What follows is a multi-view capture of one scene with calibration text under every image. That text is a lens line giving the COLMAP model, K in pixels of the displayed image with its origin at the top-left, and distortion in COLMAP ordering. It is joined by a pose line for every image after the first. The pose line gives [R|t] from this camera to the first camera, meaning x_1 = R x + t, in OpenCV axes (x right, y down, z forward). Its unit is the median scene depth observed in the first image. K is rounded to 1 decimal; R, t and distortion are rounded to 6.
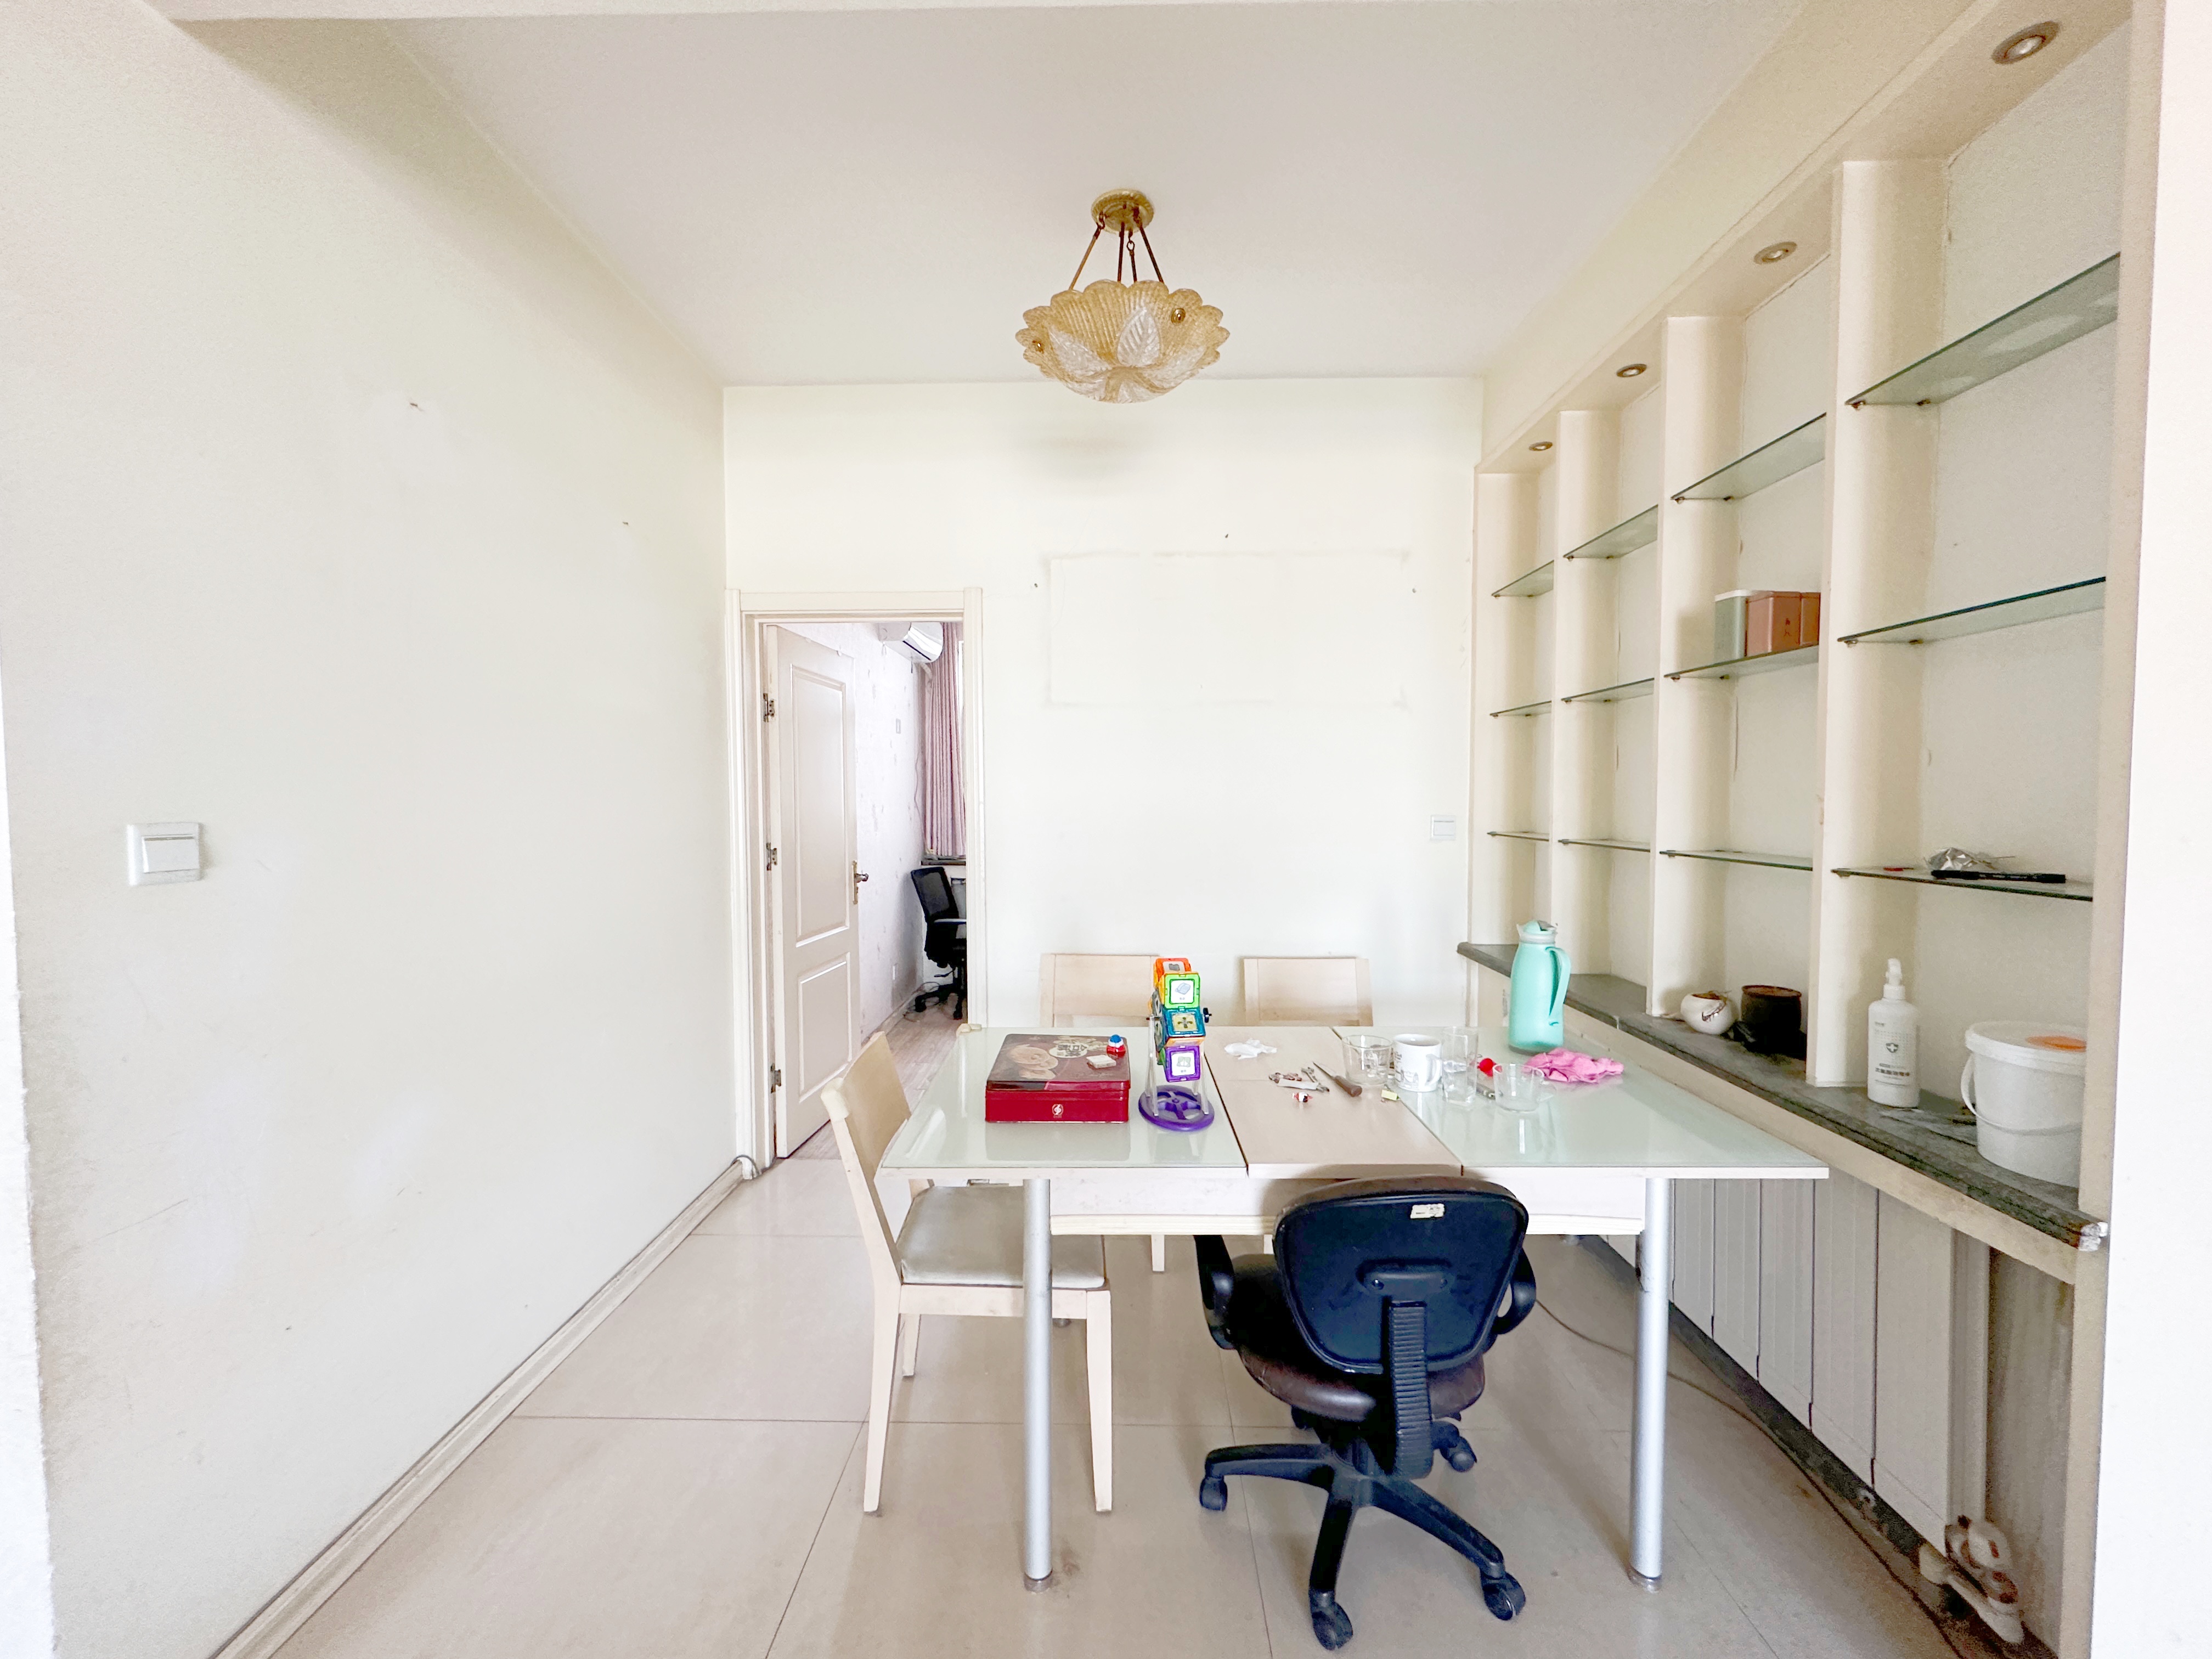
lens RADIAL K [[882.4, 0, 1103.9], [0, 882.4, 825.9], [0, 0, 1]] dist [0.001403, 0.000168]
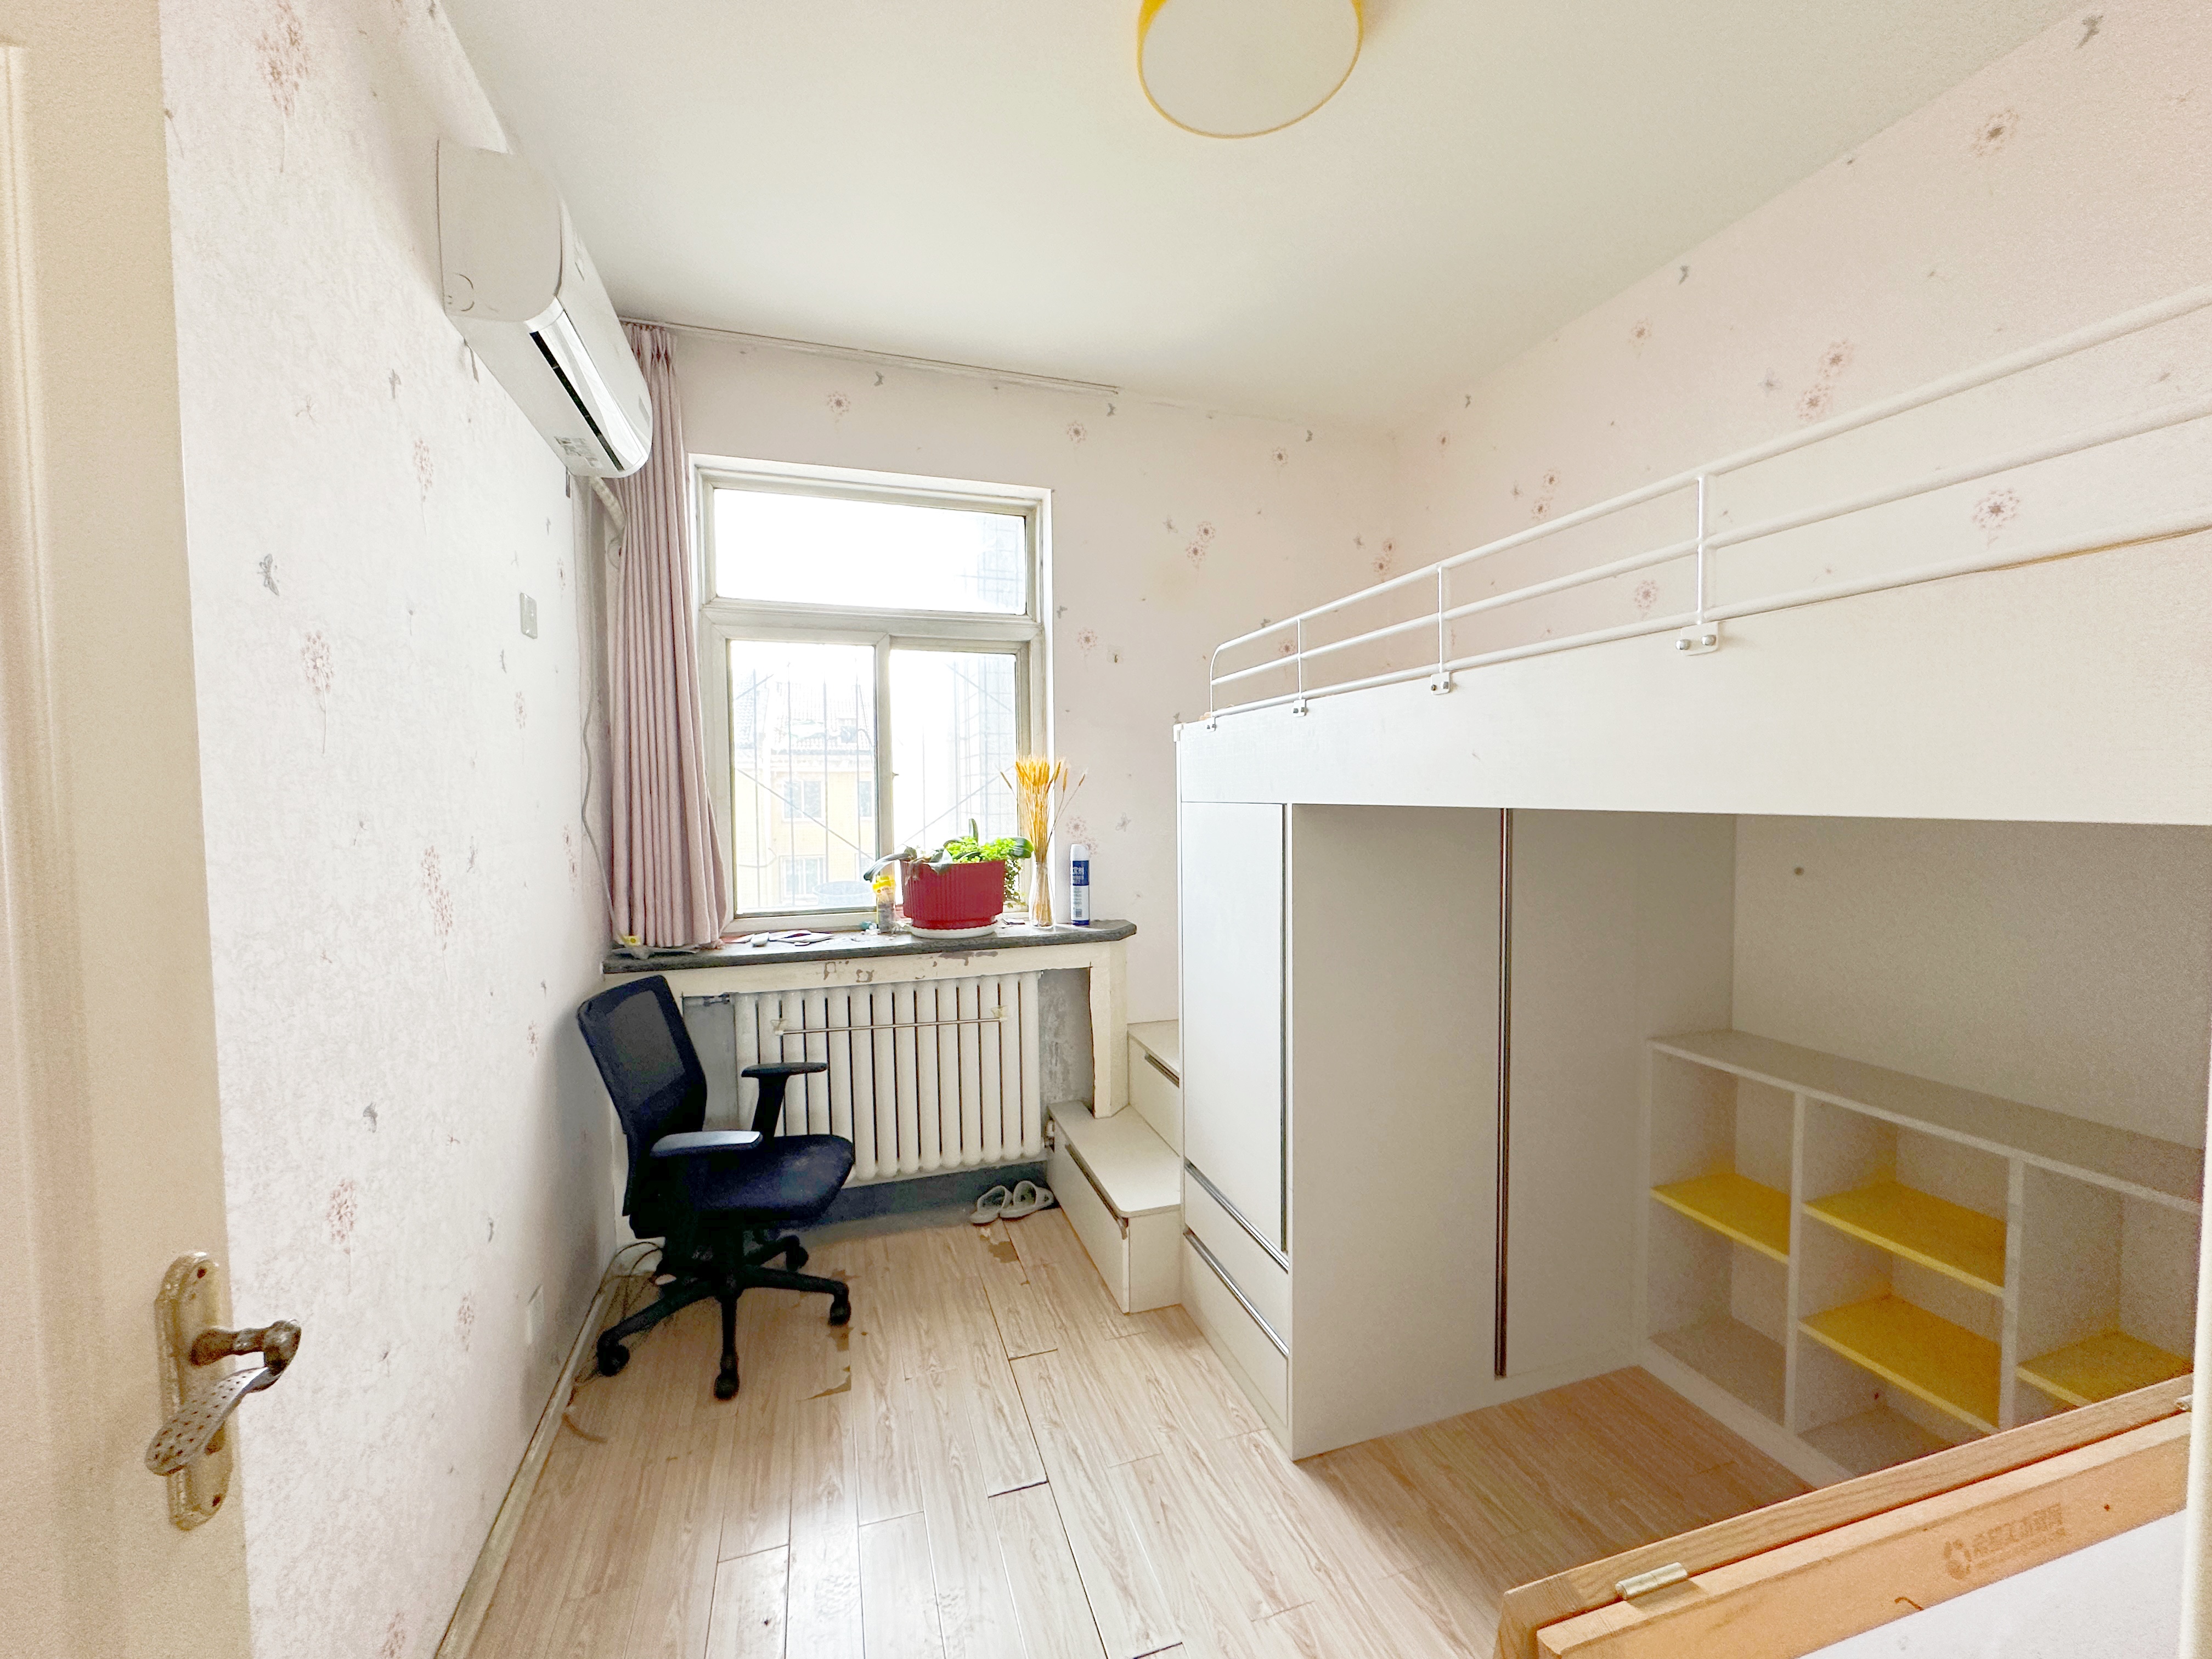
lens RADIAL K [[882.4, 0, 1103.9], [0, 882.4, 825.9], [0, 0, 1]] dist [0.001403, 0.000168]
pose [[0.946083, -0.017575, 0.323448, -0.118772], [0.013579, 0.999801, 0.014607, -0.028056], [-0.323641, -0.009428, 0.946133, 0.536719]]
